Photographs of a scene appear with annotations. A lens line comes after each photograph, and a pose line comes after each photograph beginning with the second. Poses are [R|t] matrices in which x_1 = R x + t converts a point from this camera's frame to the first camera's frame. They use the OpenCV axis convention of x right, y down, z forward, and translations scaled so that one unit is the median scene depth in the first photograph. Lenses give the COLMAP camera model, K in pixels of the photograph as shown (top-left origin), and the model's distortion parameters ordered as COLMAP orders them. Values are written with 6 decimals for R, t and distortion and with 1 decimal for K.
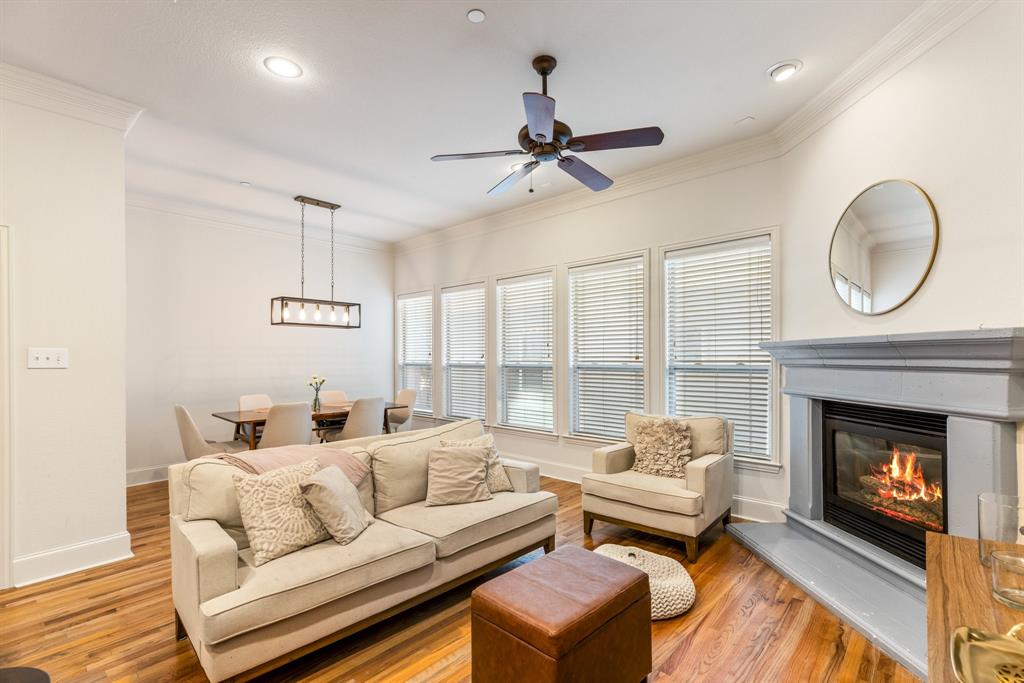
lens RADIAL K [[474.7, 0, 507.1], [0, 474.7, 352.9], [0, 0, 1]] dist [0.003090, 0.000502]
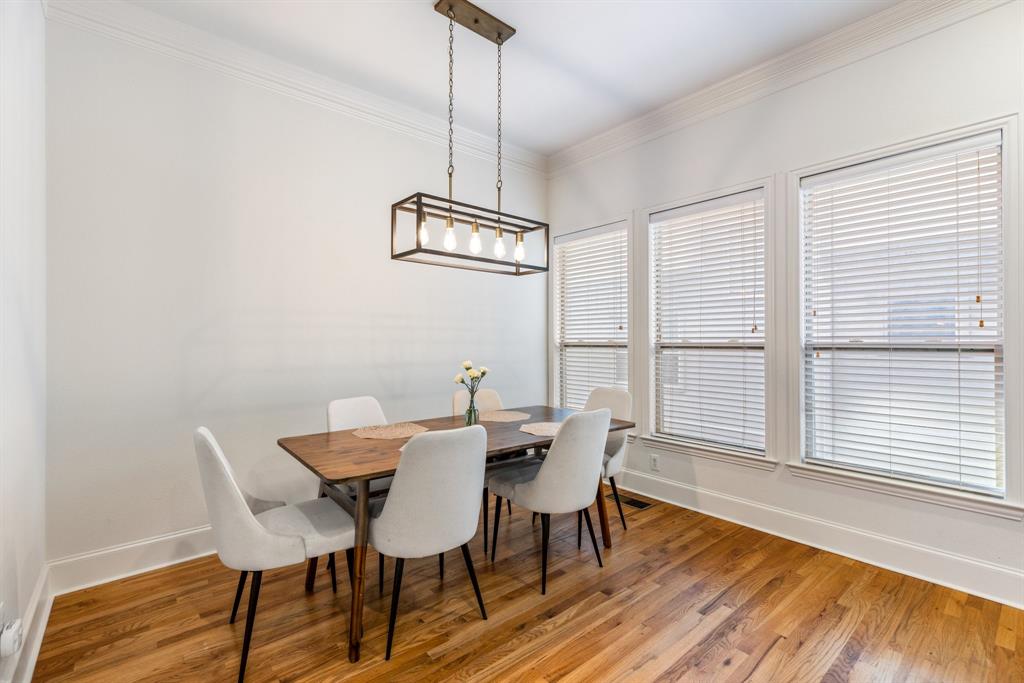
lens RADIAL K [[463.8, 0, 518.7], [0, 463.8, 339.6], [0, 0, 1]] dist [0.006534, 0.001275]
pose [[0.996871, 0.005863, -0.078827, -0.319610], [-0.005349, 0.999963, 0.006730, 0.020480], [0.078863, -0.006288, 0.996866, 0.532347]]
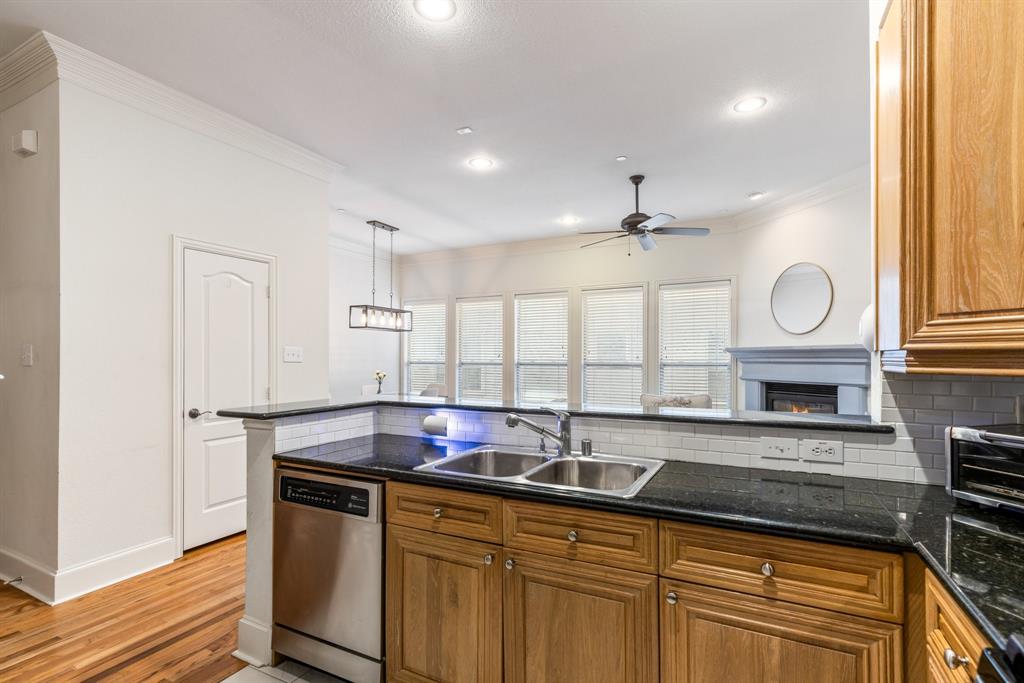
lens RADIAL K [[498.5, 0, 507.0], [0, 498.5, 355.1], [0, 0, 1]] dist [-0.000150, 0.000320]
pose [[0.963762, 0.007580, 0.266656, -0.439150], [-0.008566, 0.999960, 0.002532, 0.002362], [-0.266626, -0.004725, 0.963788, -0.296489]]
